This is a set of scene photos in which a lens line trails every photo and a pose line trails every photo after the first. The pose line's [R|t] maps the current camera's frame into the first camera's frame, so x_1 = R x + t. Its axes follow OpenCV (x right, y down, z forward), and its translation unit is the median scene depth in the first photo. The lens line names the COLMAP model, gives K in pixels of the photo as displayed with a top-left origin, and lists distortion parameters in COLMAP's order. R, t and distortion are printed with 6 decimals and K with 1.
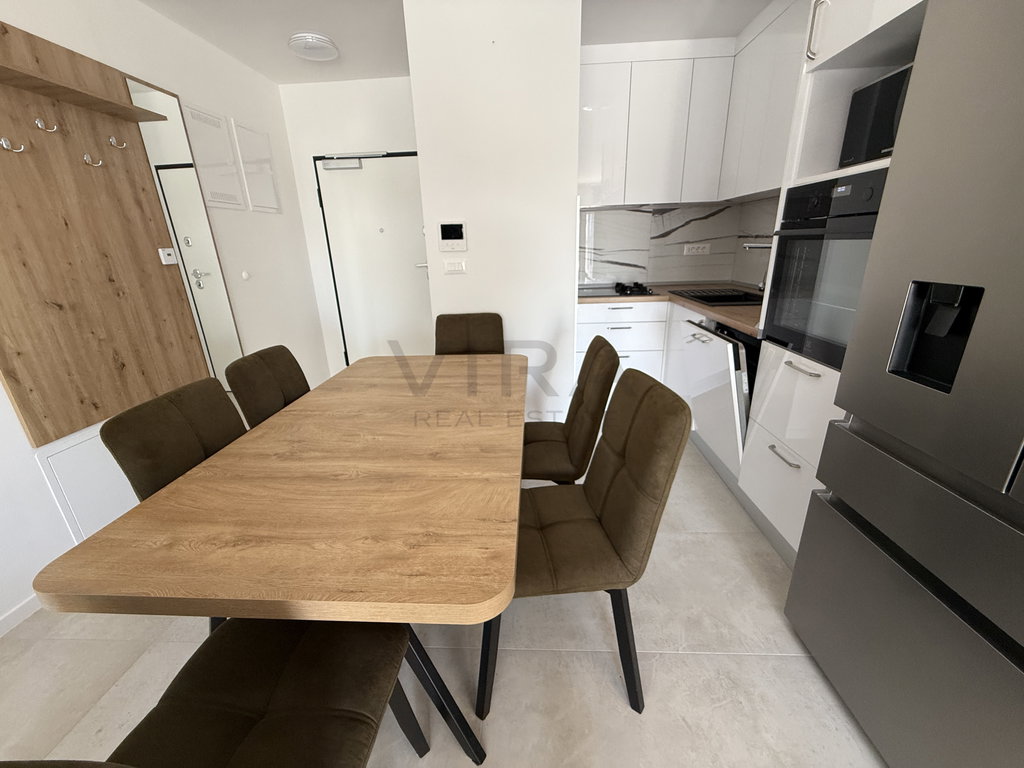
lens RADIAL K [[409.7, 0, 510.9], [0, 409.7, 383.0], [0, 0, 1]] dist [-0.000284, -0.000242]
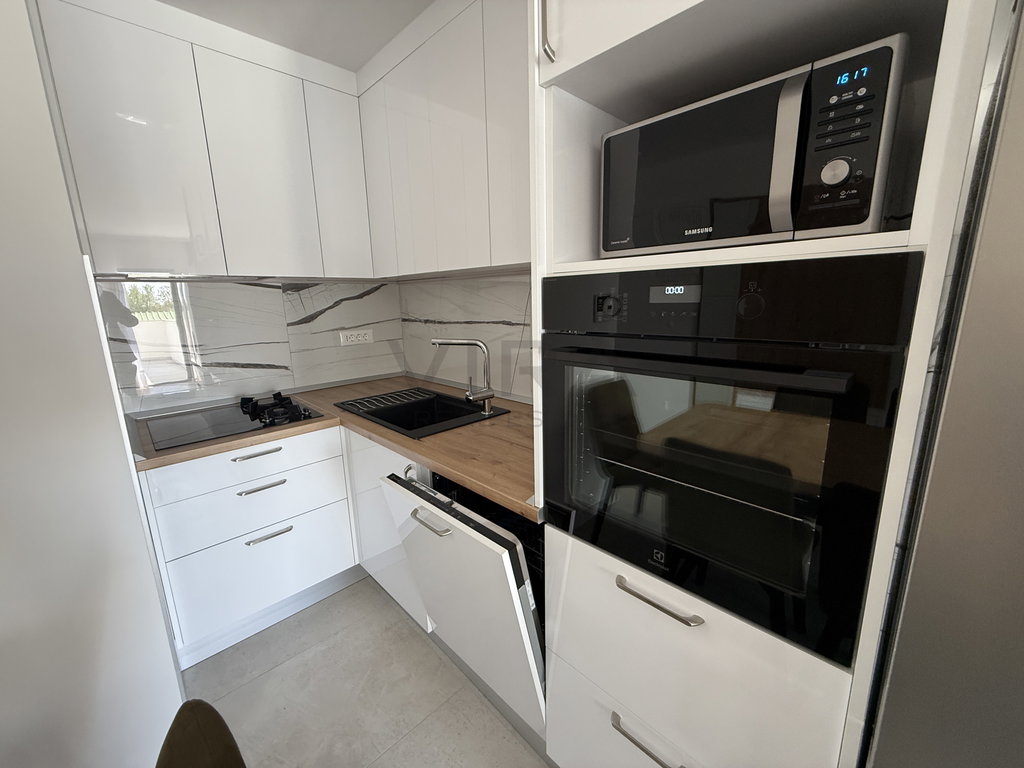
lens RADIAL K [[409.7, 0, 511.2], [0, 409.7, 383.7], [0, 0, 1]] dist [-0.000284, -0.000242]
pose [[0.683704, -0.133873, 0.717375, 0.117993], [0.235629, 0.970874, -0.043391, -0.172297], [-0.690671, 0.198701, 0.695335, 0.360376]]
